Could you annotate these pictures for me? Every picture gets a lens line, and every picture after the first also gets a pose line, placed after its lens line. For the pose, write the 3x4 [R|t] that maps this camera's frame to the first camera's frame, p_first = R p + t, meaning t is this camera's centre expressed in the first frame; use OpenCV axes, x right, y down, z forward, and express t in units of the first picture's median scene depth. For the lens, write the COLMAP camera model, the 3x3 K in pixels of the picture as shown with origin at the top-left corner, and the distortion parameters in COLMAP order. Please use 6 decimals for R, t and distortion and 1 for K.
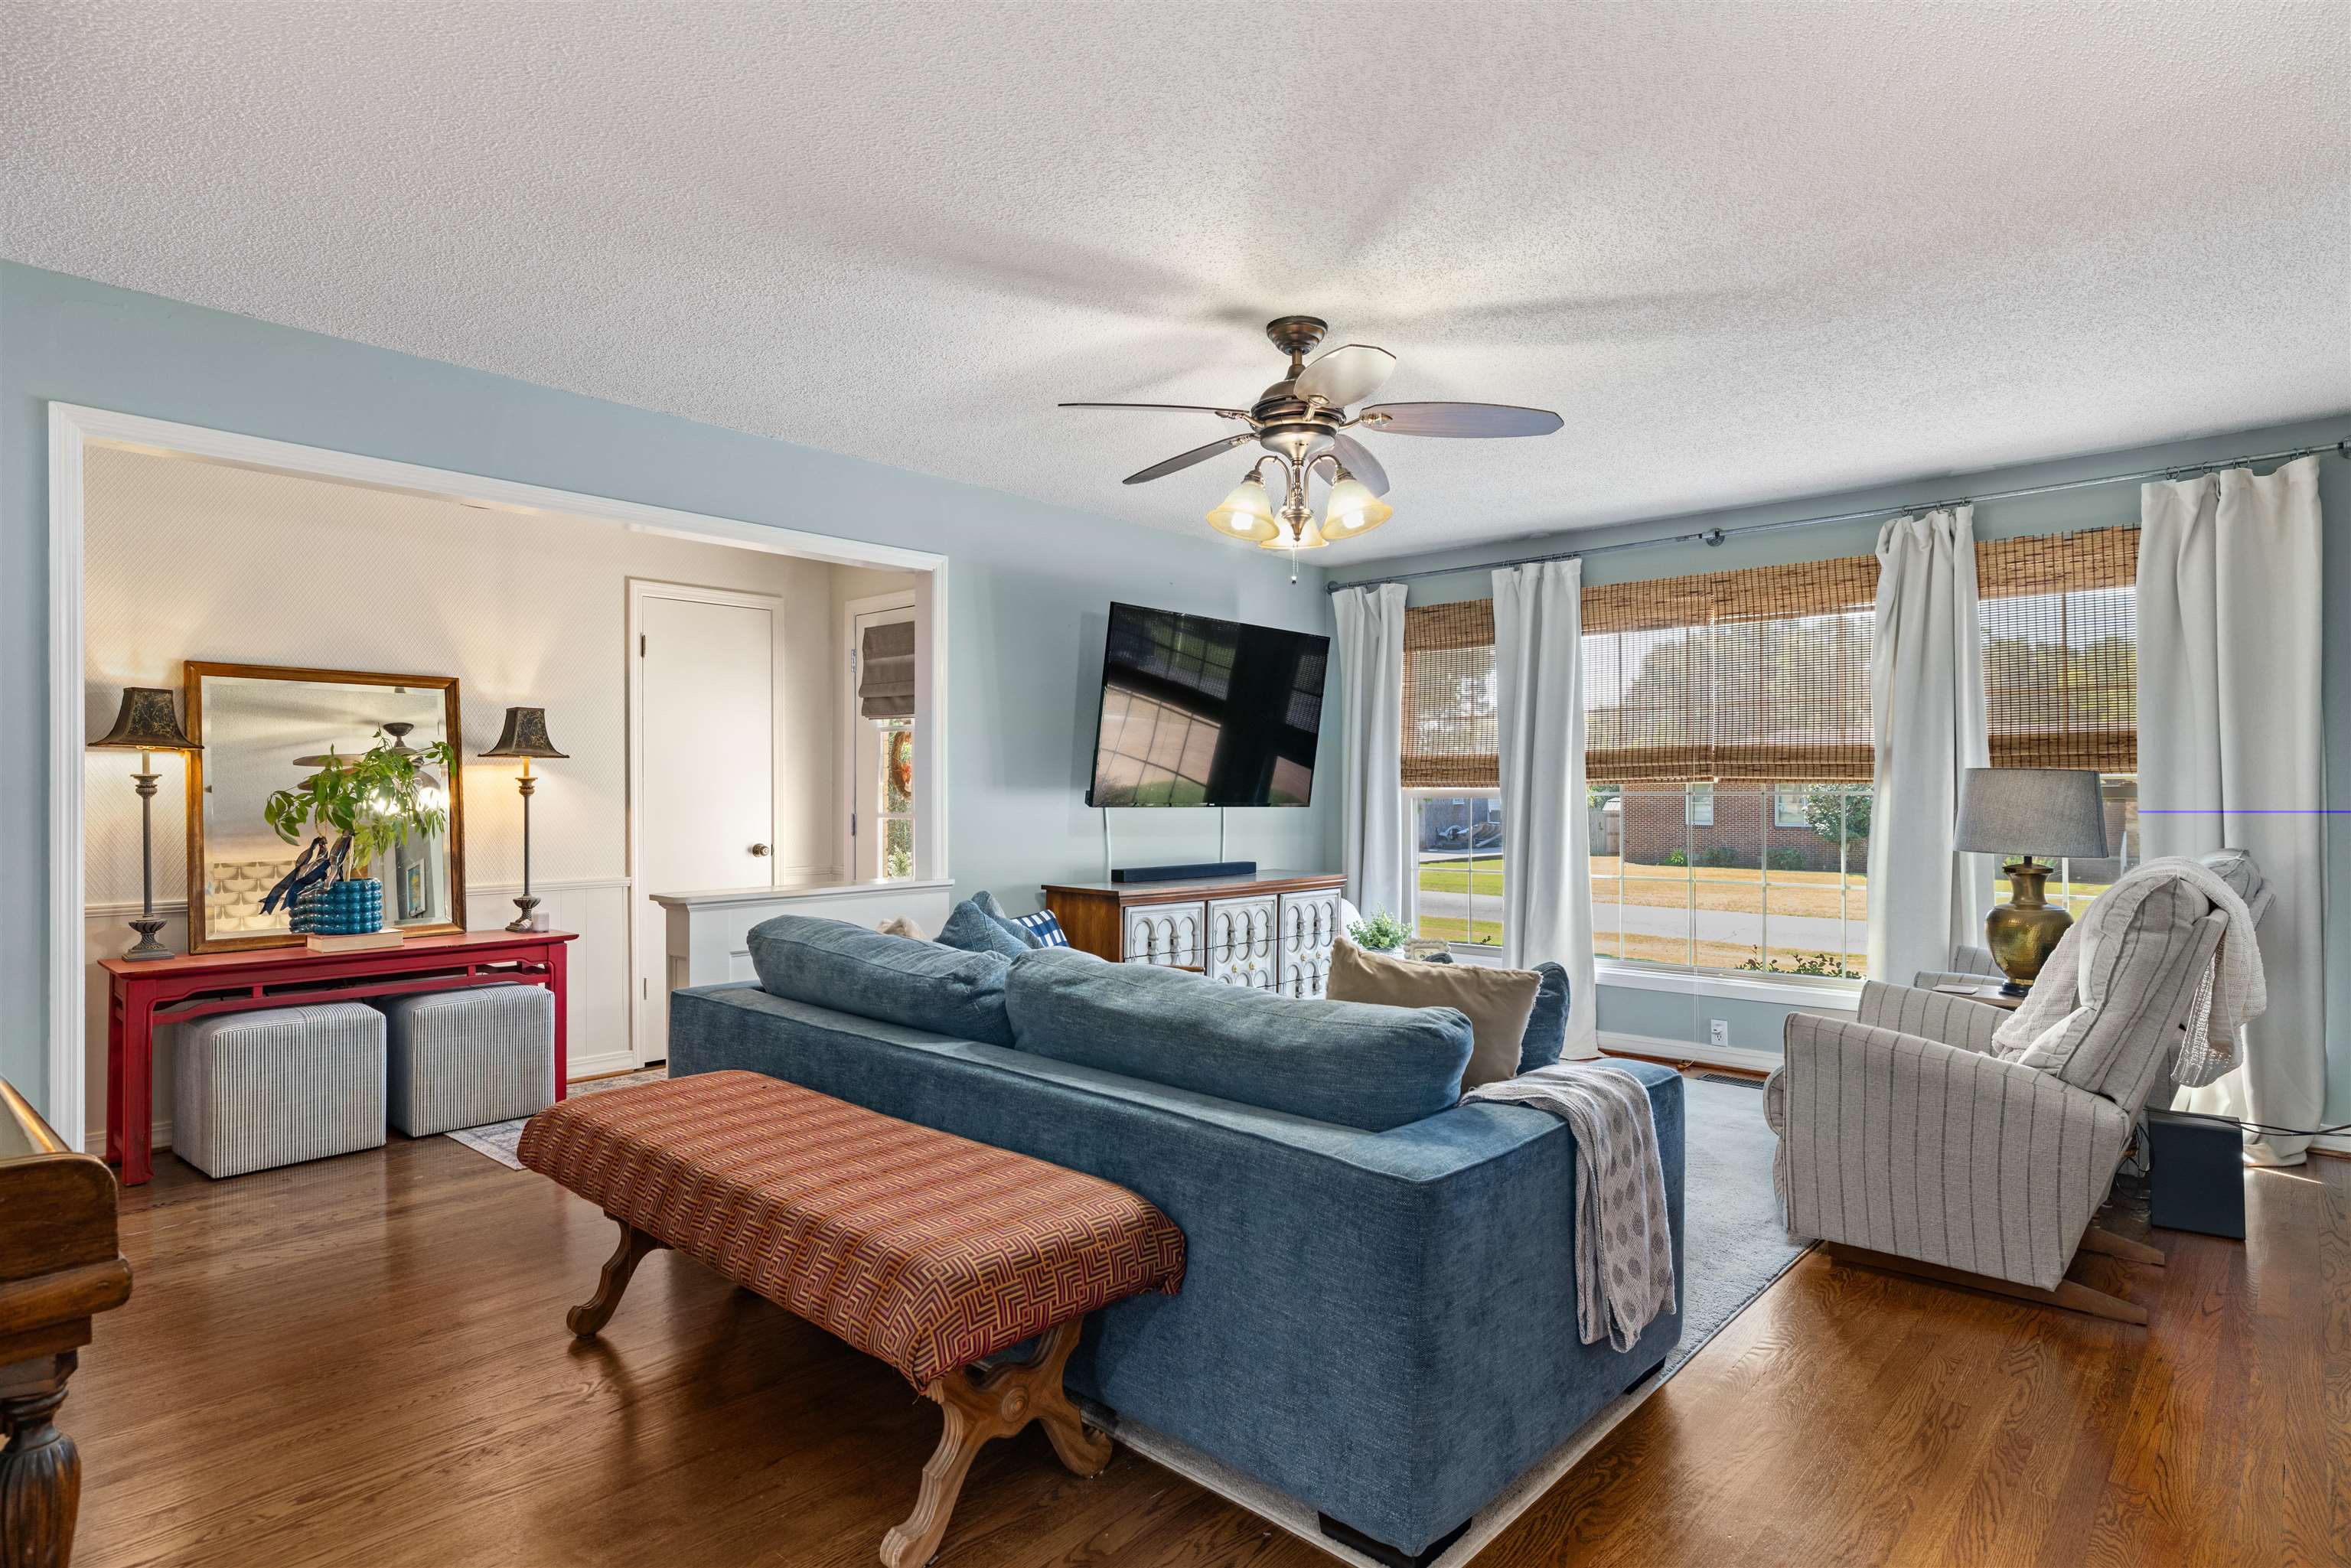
lens RADIAL K [[1250.0, 0, 1175.5], [0, 1250.0, 784.0], [0, 0, 1]] dist [0.000531, 0.000638]
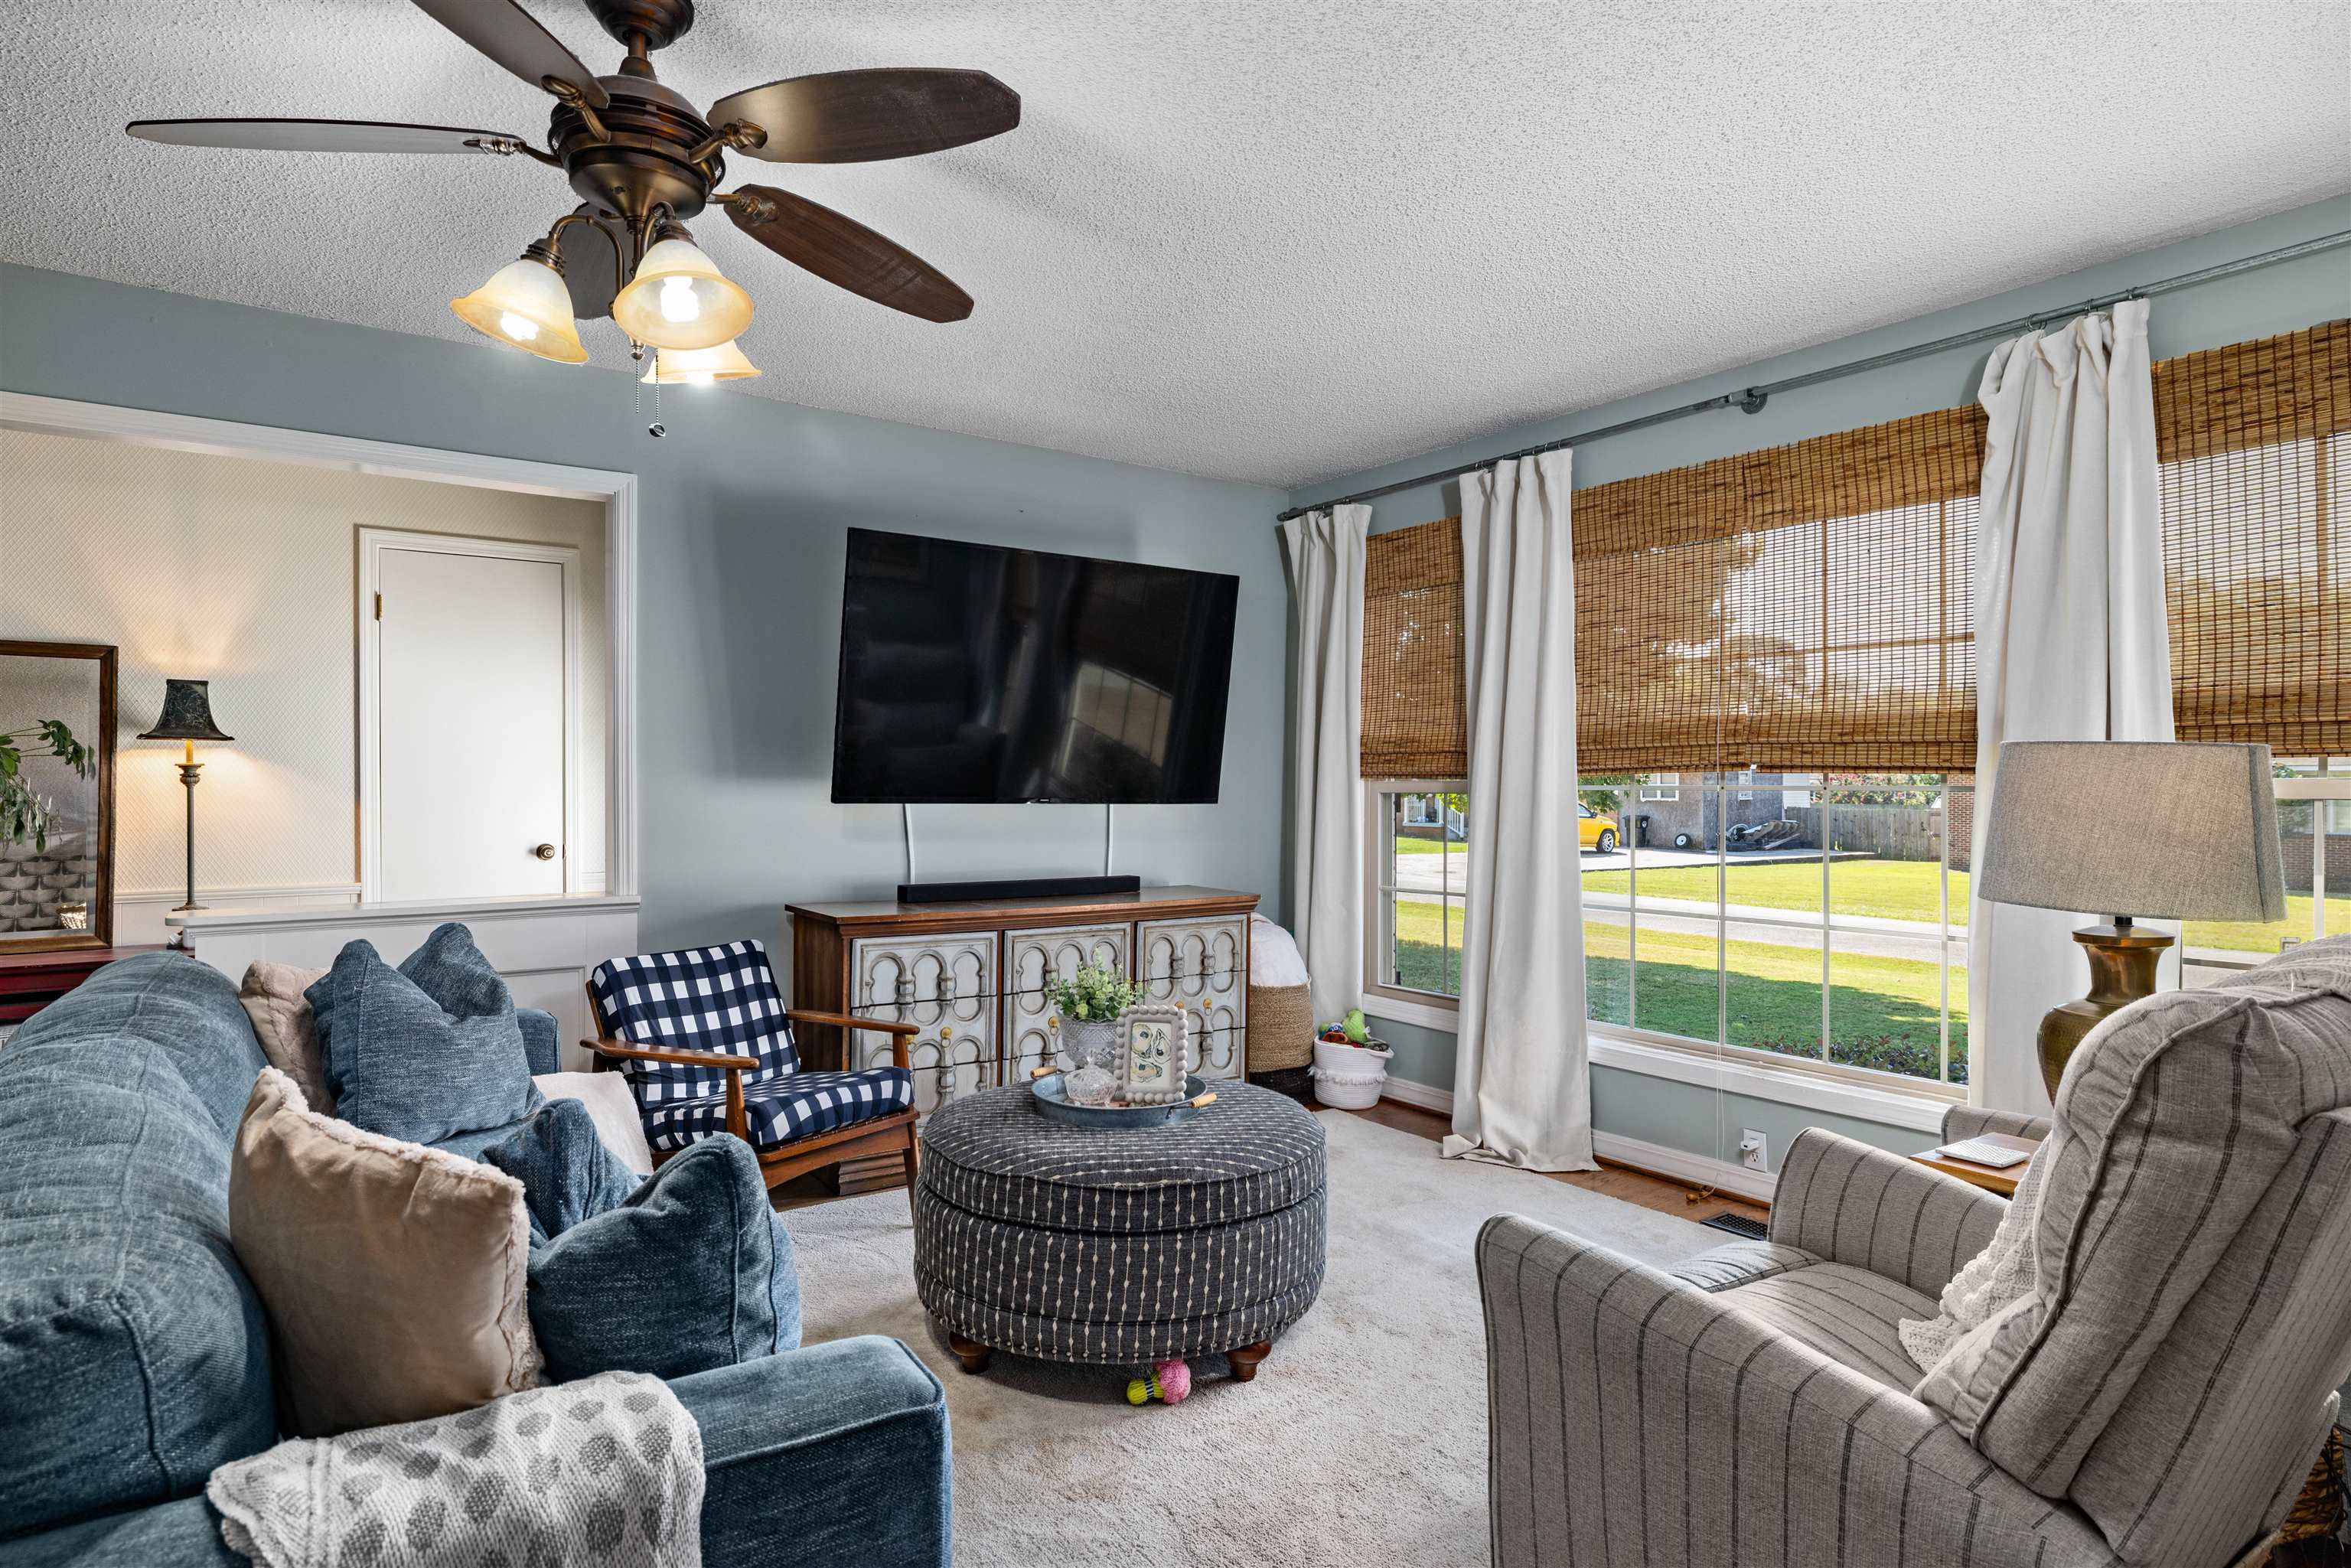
lens RADIAL K [[1286.4, 0, 1175.5], [0, 1286.4, 784.0], [0, 0, 1]] dist [-0.000235, -0.000099]
pose [[0.976215, 0.003234, -0.216783, 0.305695], [-0.002041, 0.999982, 0.005724, 0.002169], [0.216797, -0.005145, 0.976203, 0.292456]]
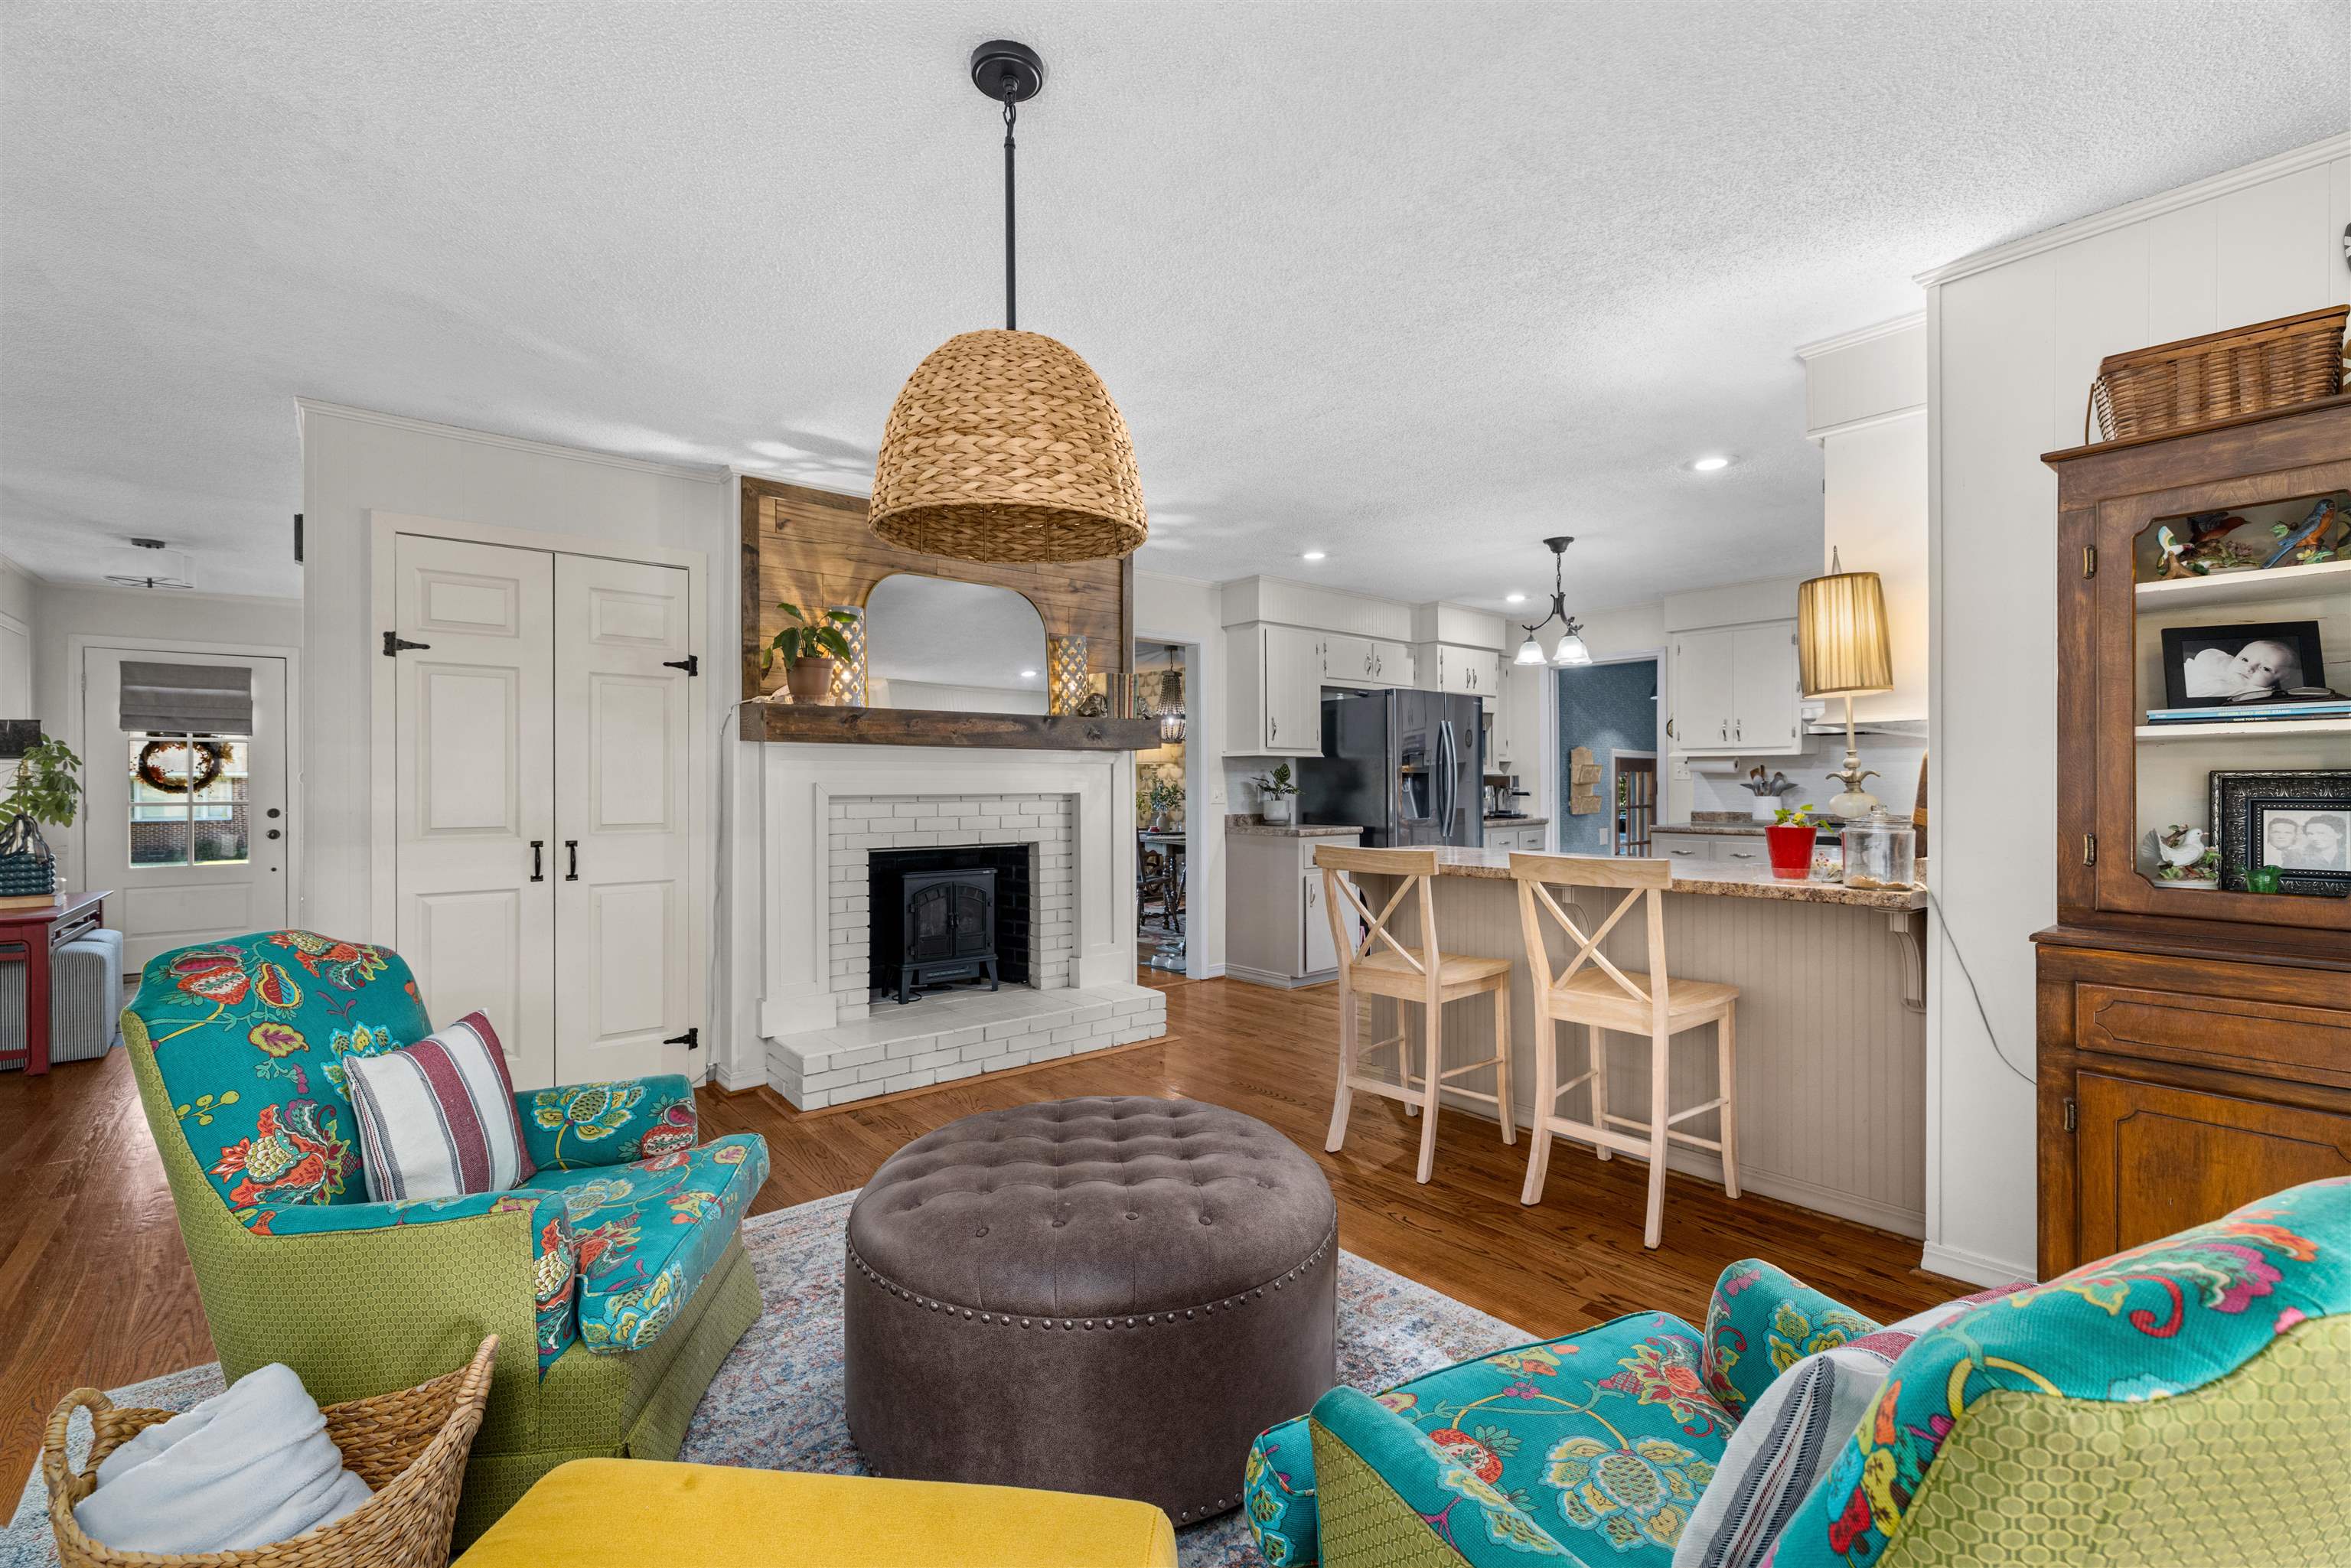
lens RADIAL K [[991.8, 0, 1175.5], [0, 991.8, 784.0], [0, 0, 1]] dist [0.001802, 0.000571]
pose [[0.128963, -0.001227, 0.991649, -1.286796], [-0.001612, 0.999998, 0.001447, -0.000005], [-0.991648, -0.001785, 0.128960, -0.214856]]
